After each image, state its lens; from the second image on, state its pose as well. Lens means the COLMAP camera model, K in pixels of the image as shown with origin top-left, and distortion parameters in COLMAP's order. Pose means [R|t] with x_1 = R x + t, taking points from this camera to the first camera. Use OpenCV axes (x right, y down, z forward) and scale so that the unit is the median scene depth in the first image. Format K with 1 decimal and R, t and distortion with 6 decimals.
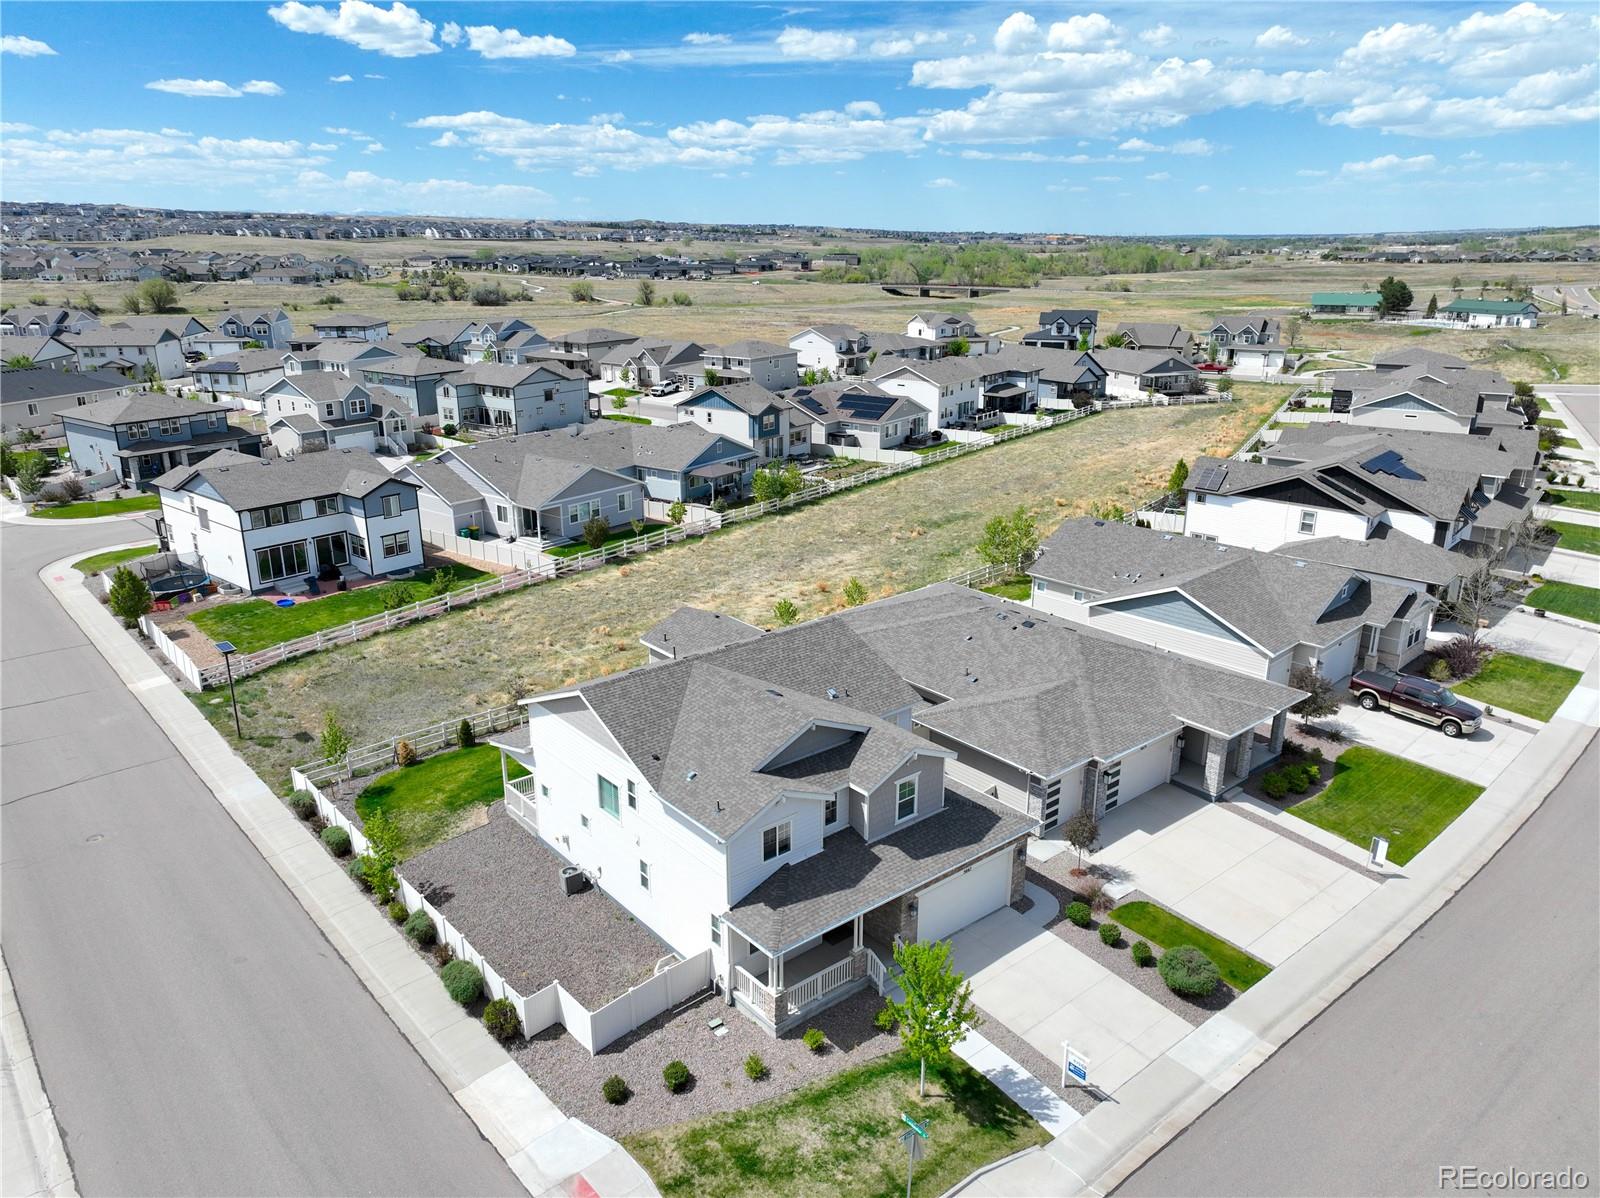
lens RADIAL K [[1127.3, 0, 802.2], [0, 1127.3, 597.0], [0, 0, 1]] dist [0.003887, 0.011988]
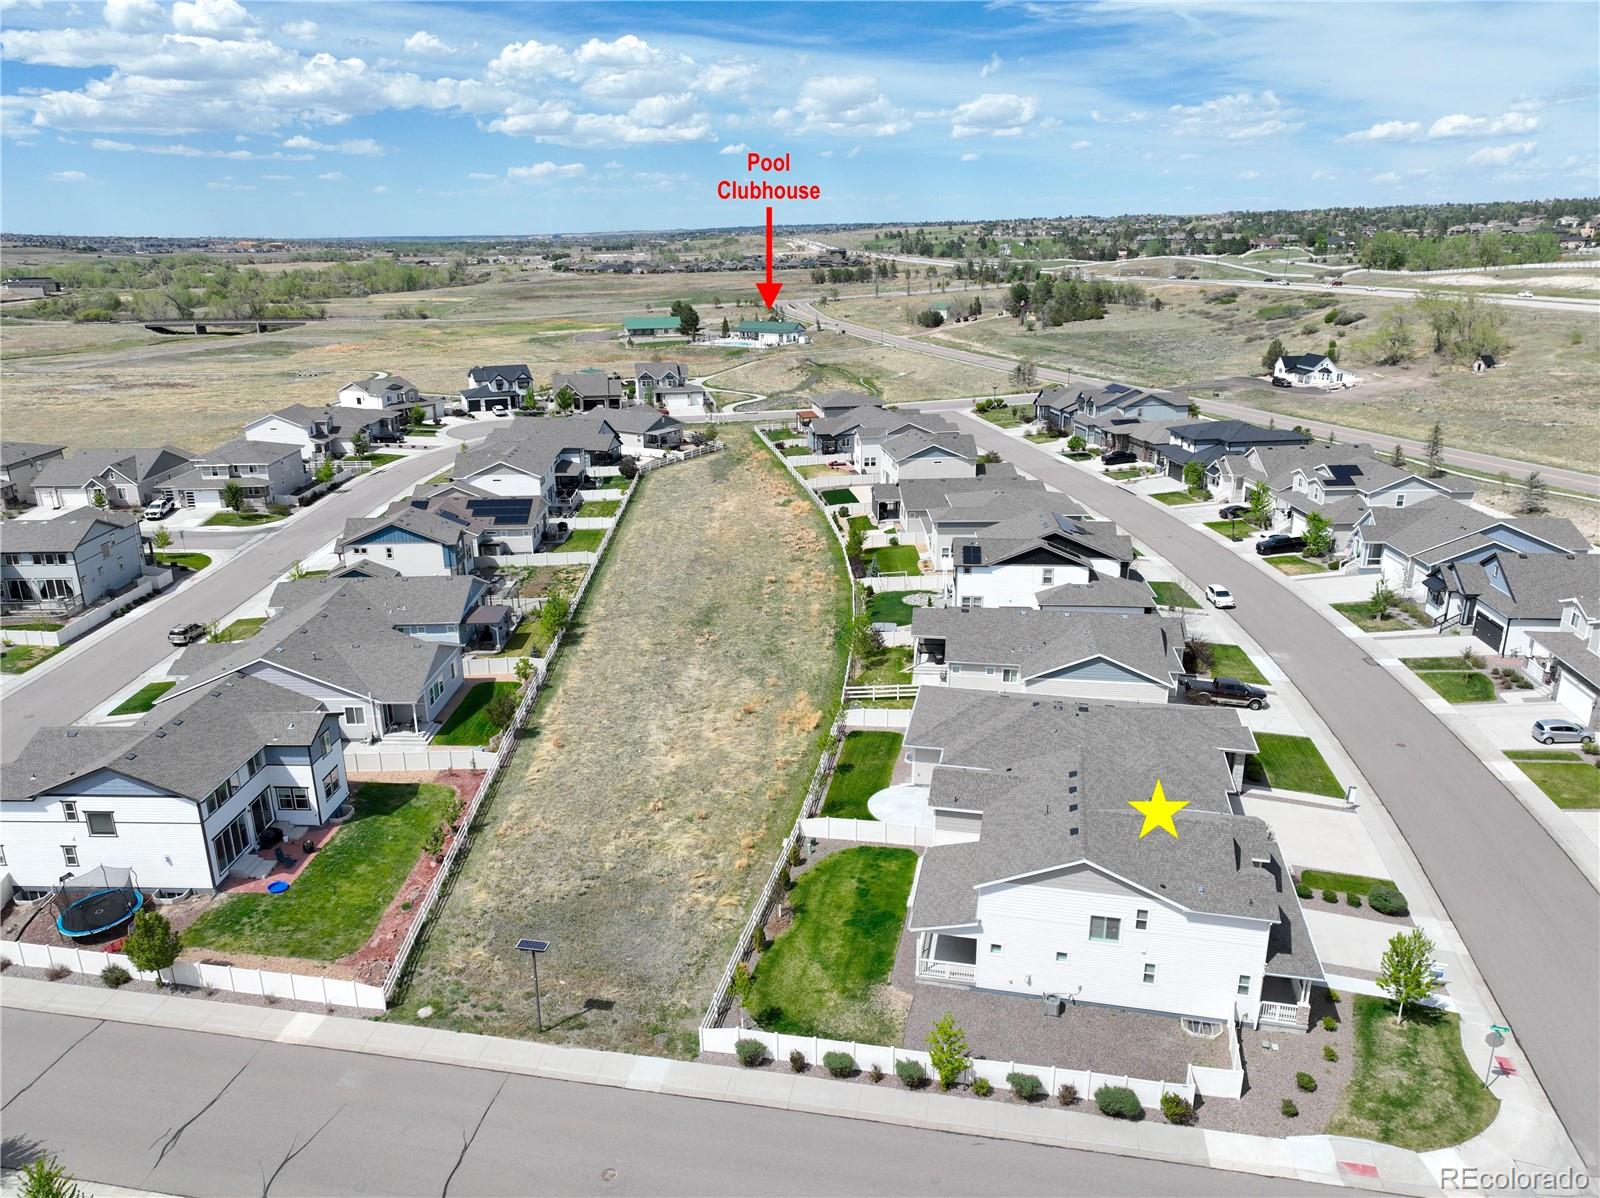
lens RADIAL K [[1127.3, 0, 800.1], [0, 1127.3, 611.5], [0, 0, 1]] dist [0.003887, 0.011988]
pose [[0.788422, -0.202697, 0.580780, -0.321036], [0.195617, 0.977755, 0.075690, -0.100232], [-0.583203, 0.053935, 0.810534, 0.031265]]
